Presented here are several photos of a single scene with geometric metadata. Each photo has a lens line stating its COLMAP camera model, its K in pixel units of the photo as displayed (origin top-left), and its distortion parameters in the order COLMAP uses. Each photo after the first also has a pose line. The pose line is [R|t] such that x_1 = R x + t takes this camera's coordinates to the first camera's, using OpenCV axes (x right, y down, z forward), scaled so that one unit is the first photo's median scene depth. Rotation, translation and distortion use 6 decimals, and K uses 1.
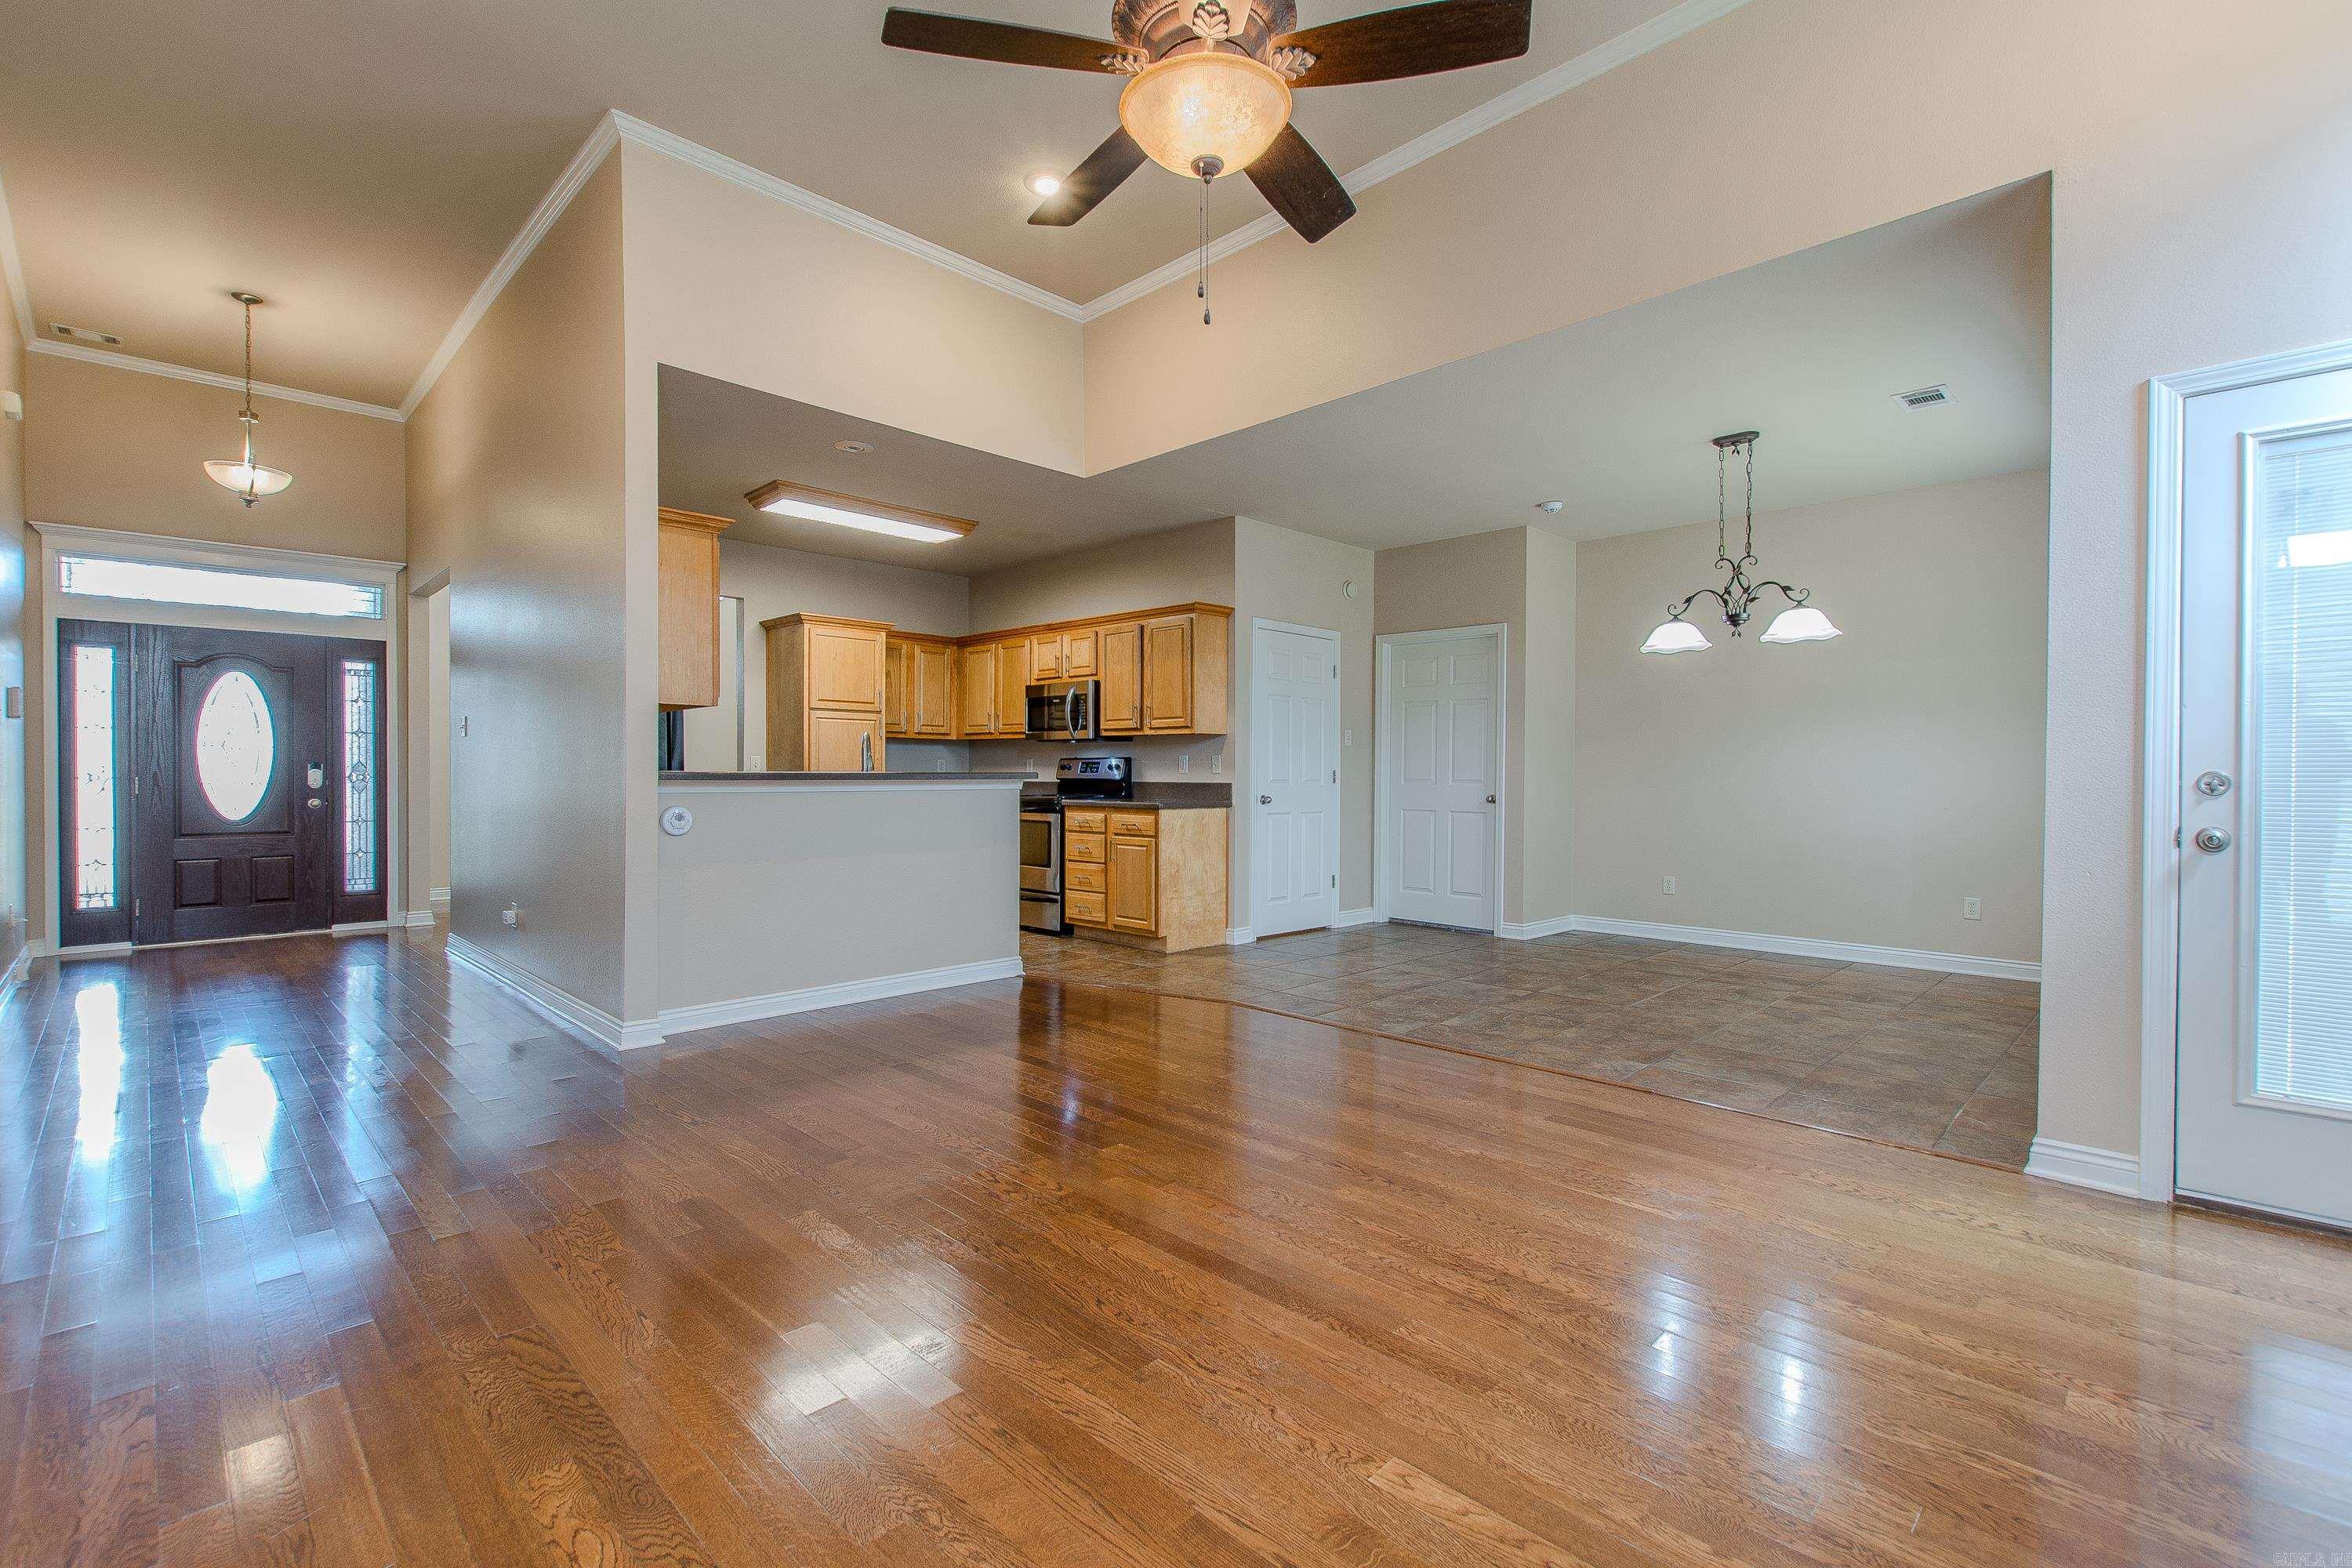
lens RADIAL K [[1031.9, 0, 1182.7], [0, 1031.9, 784.2], [0, 0, 1]] dist [0.007053, -0.002889]
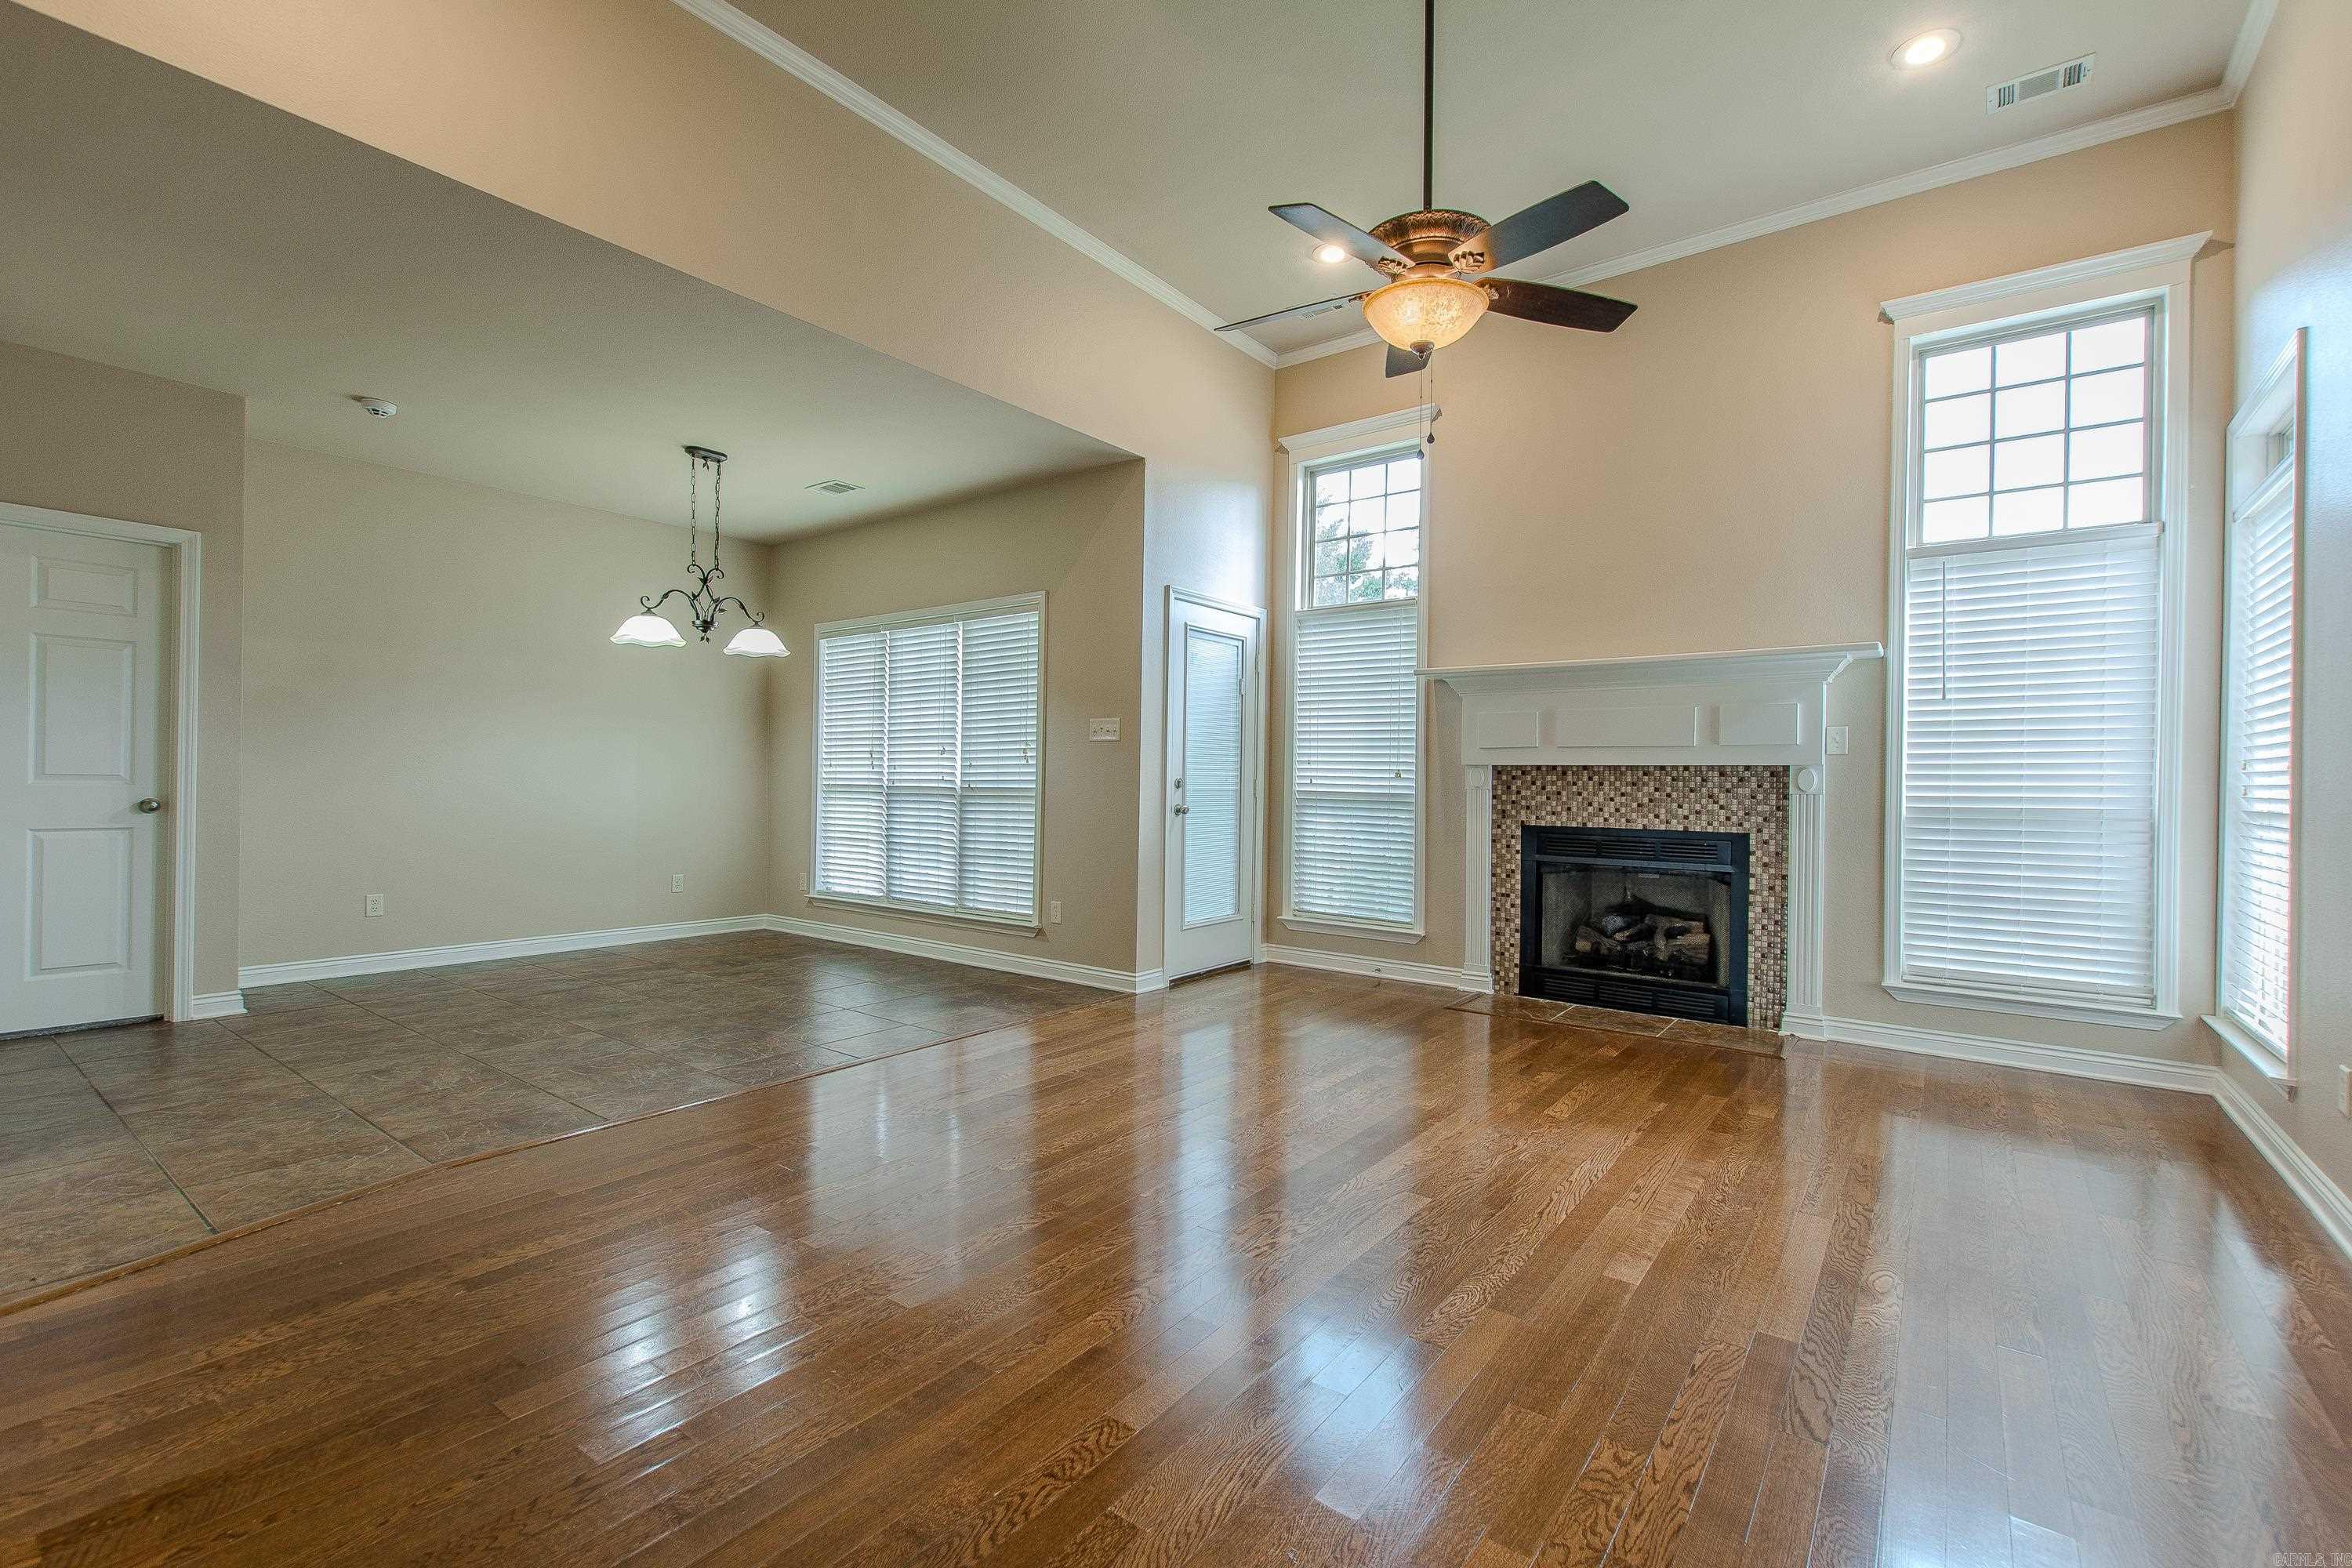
lens RADIAL K [[1031.9, 0, 1186.5], [0, 1031.9, 783.3], [0, 0, 1]] dist [0.007053, -0.002889]
pose [[-0.143891, -0.007784, 0.989563, -0.441208], [-0.003478, 0.999967, 0.007360, -0.006236], [-0.989587, -0.002383, -0.143914, 0.509231]]
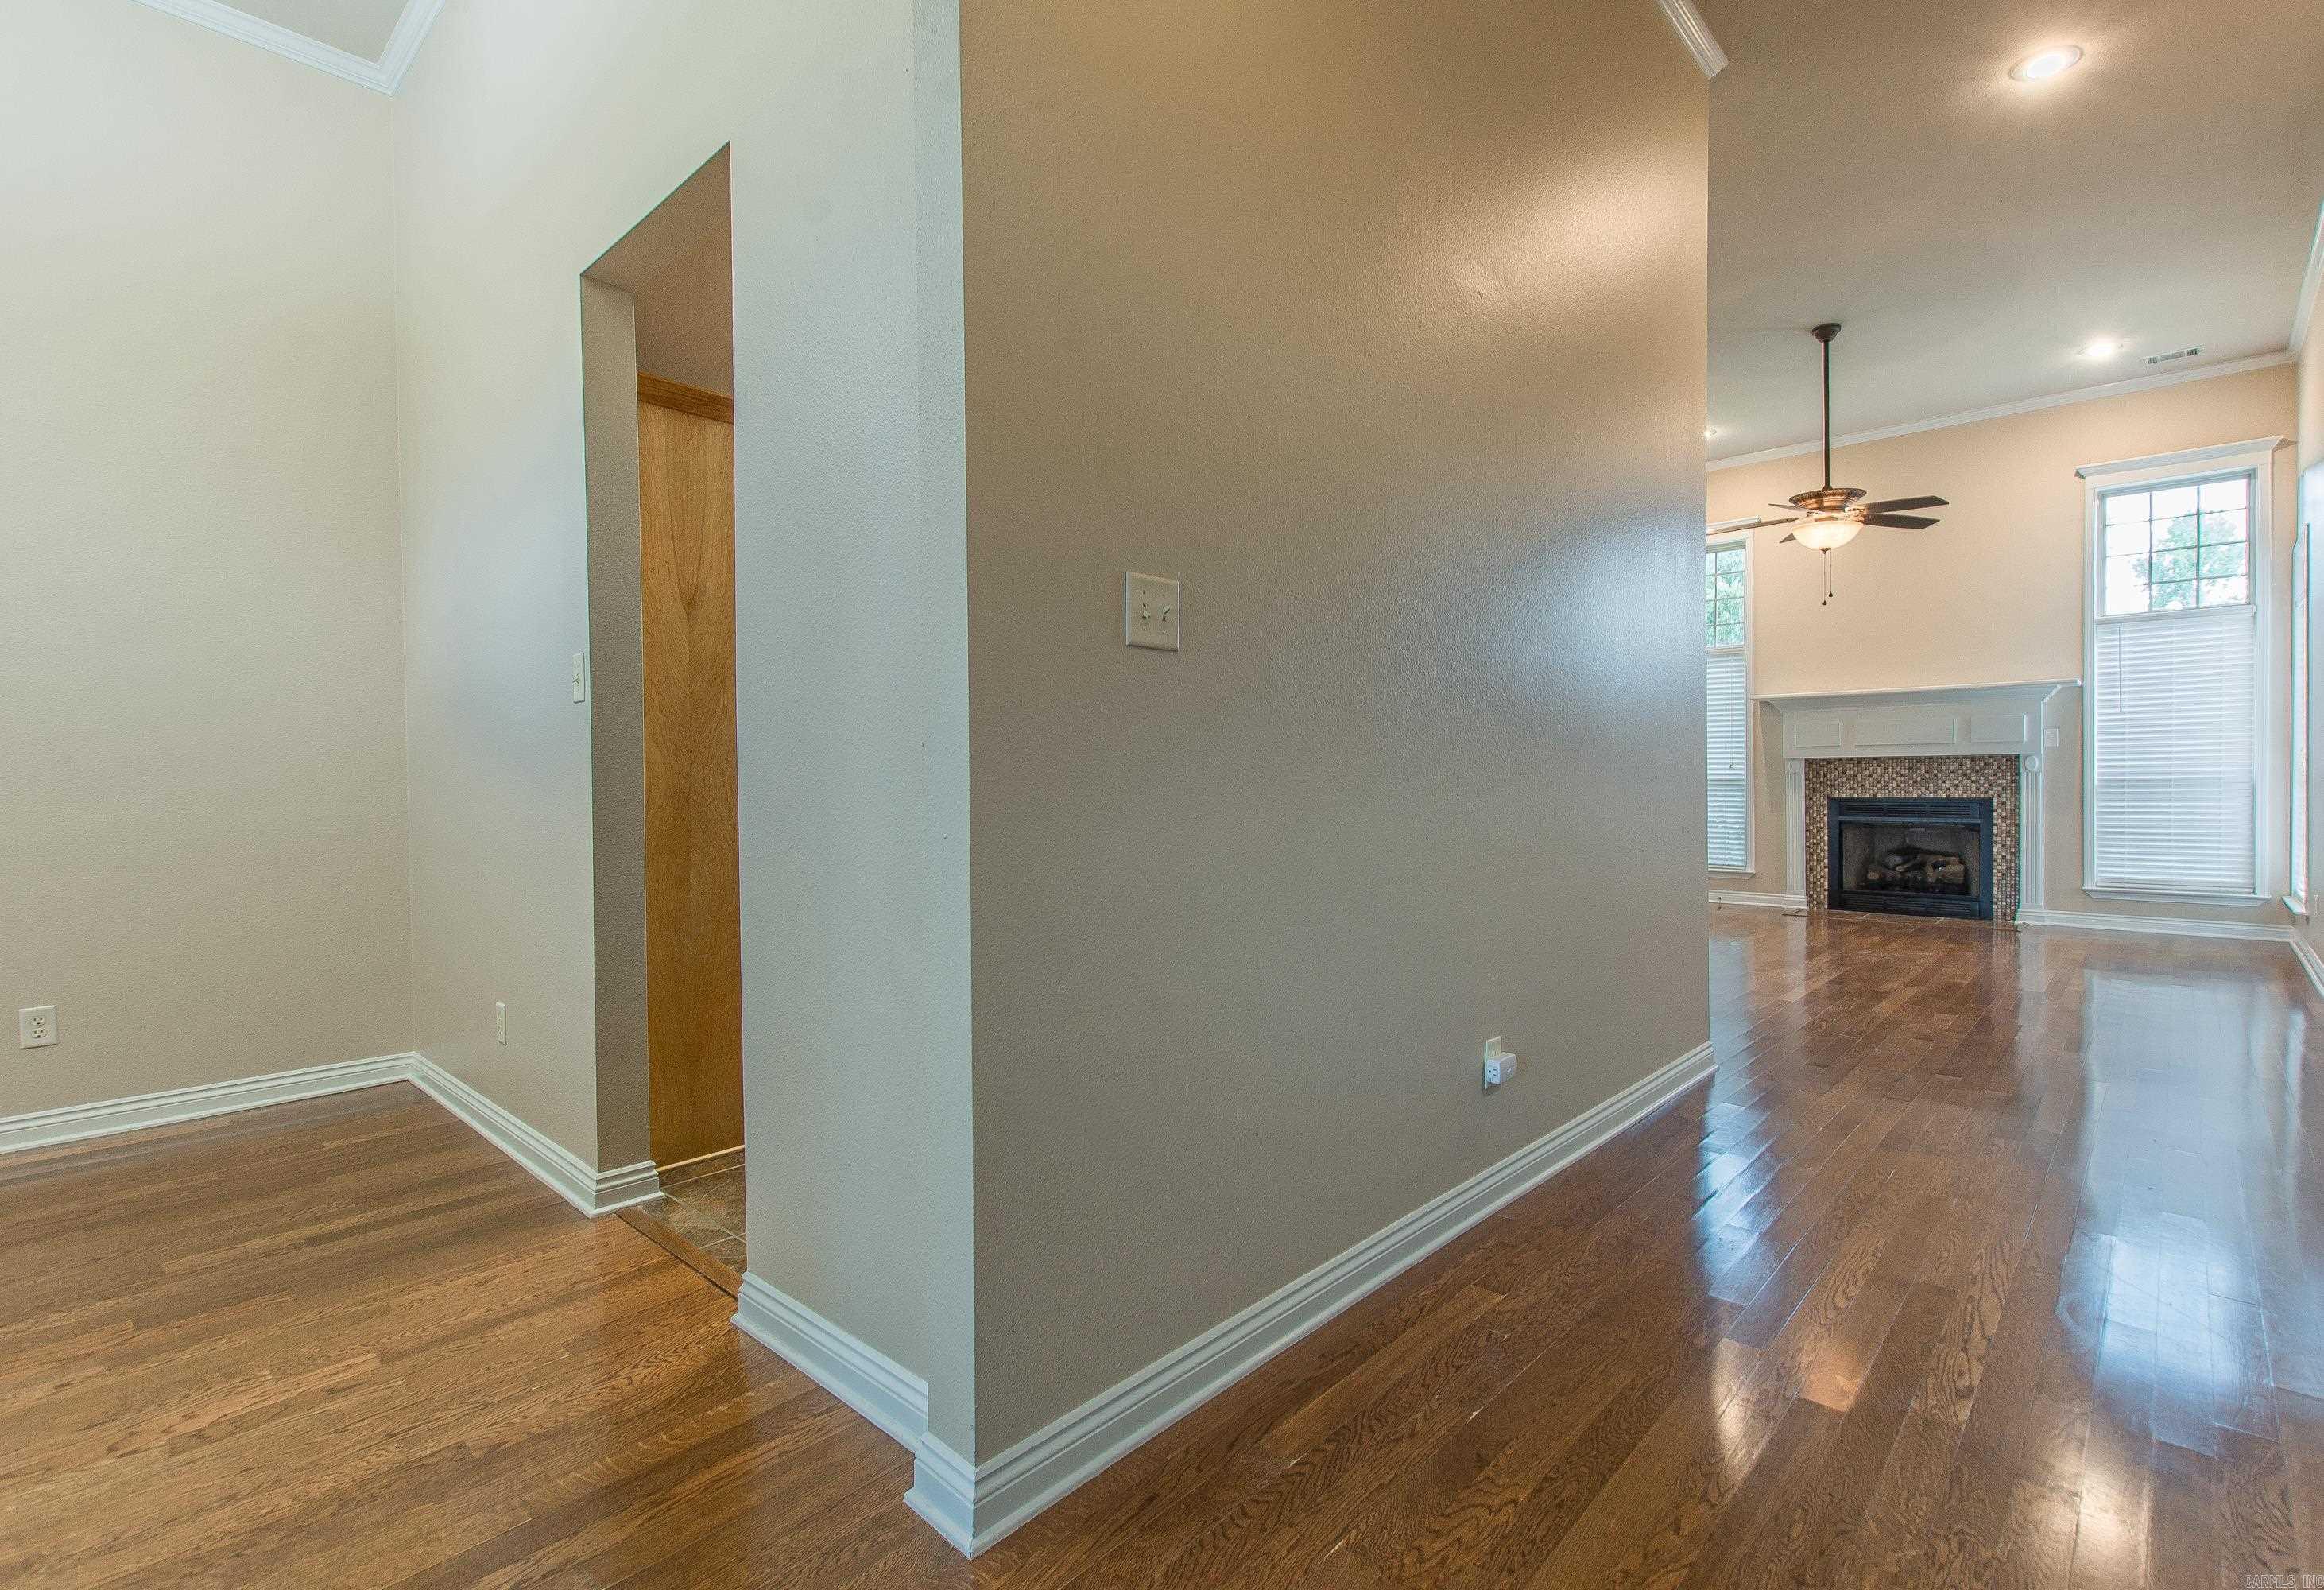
lens RADIAL K [[1076.8, 0, 1191.6], [0, 1076.8, 794.9], [0, 0, 1]] dist [-0.000146, -0.003075]
pose [[-0.040425, -0.017983, 0.999021, -0.923118], [0.019634, 0.999631, 0.018788, -0.010401], [-0.998990, 0.020374, -0.040057, 0.937332]]
